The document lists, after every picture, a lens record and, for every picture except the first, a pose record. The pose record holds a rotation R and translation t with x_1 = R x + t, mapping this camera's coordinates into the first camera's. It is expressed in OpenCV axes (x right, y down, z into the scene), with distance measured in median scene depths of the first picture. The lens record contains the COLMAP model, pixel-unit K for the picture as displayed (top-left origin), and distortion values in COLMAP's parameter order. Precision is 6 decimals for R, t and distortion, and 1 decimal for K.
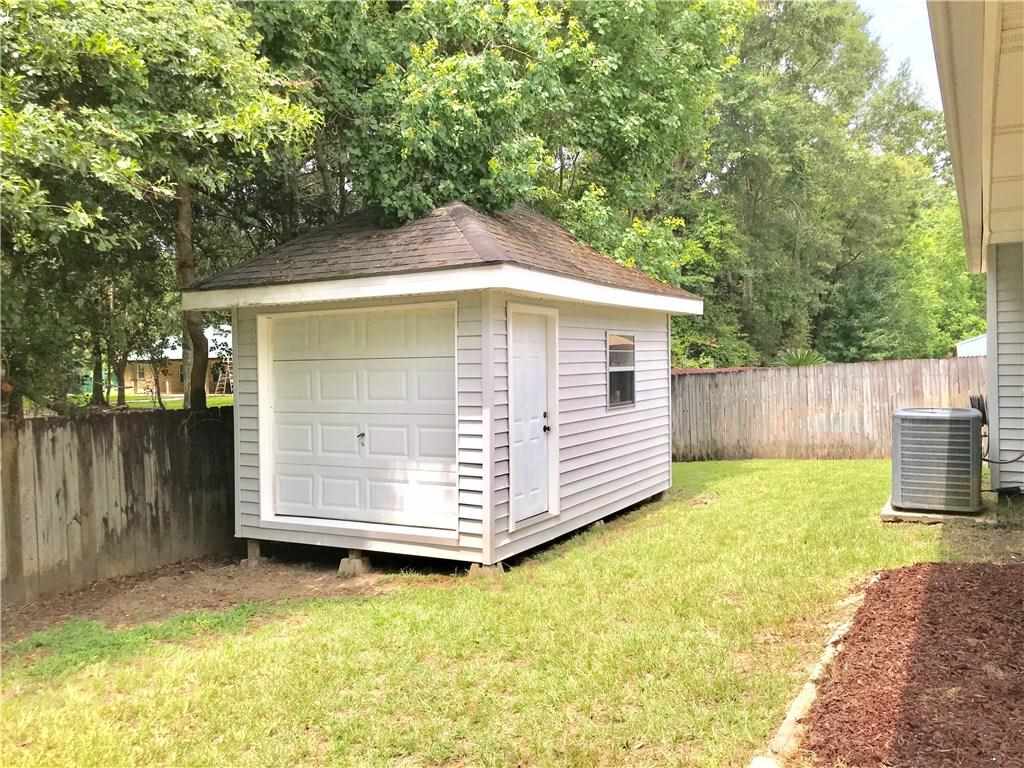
lens RADIAL K [[846.5, 0, 512.0], [0, 846.5, 384.0], [0, 0, 1]] dist [0.051662, -0.058621]
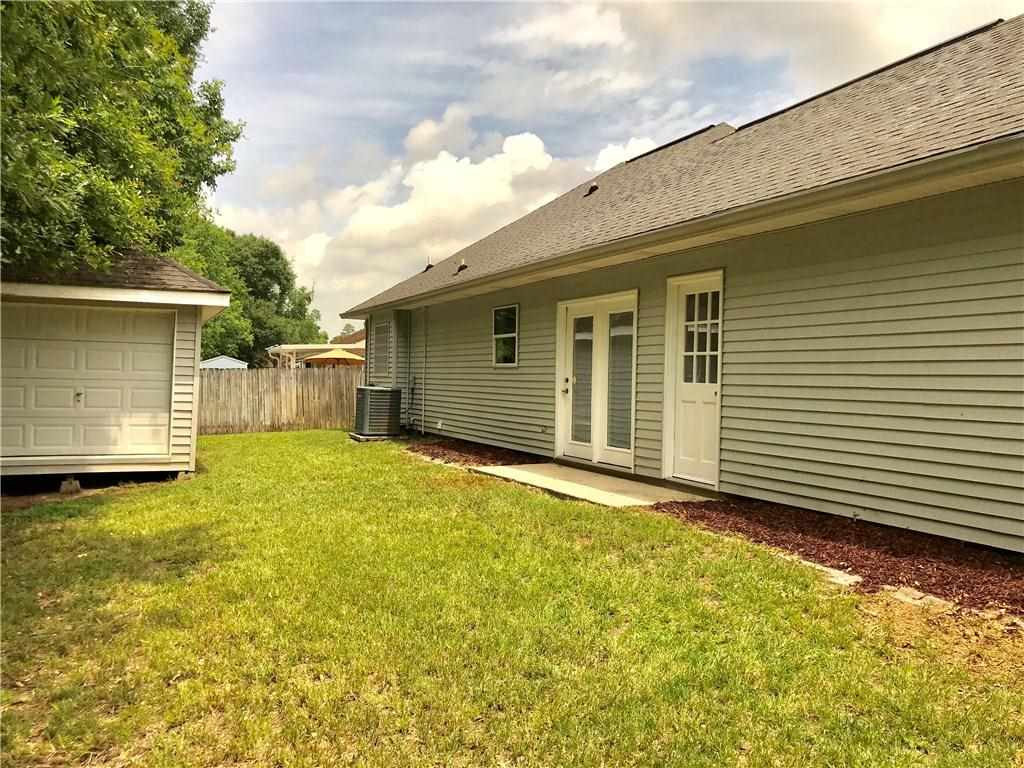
lens RADIAL K [[846.5, 0, 512.0], [0, 846.5, 384.0], [0, 0, 1]] dist [0.051662, -0.058621]
pose [[0.589297, 0.034217, 0.807192, -0.930702], [-0.011811, 0.999361, -0.033740, 0.084578], [-0.807830, 0.010349, 0.589325, -0.447500]]
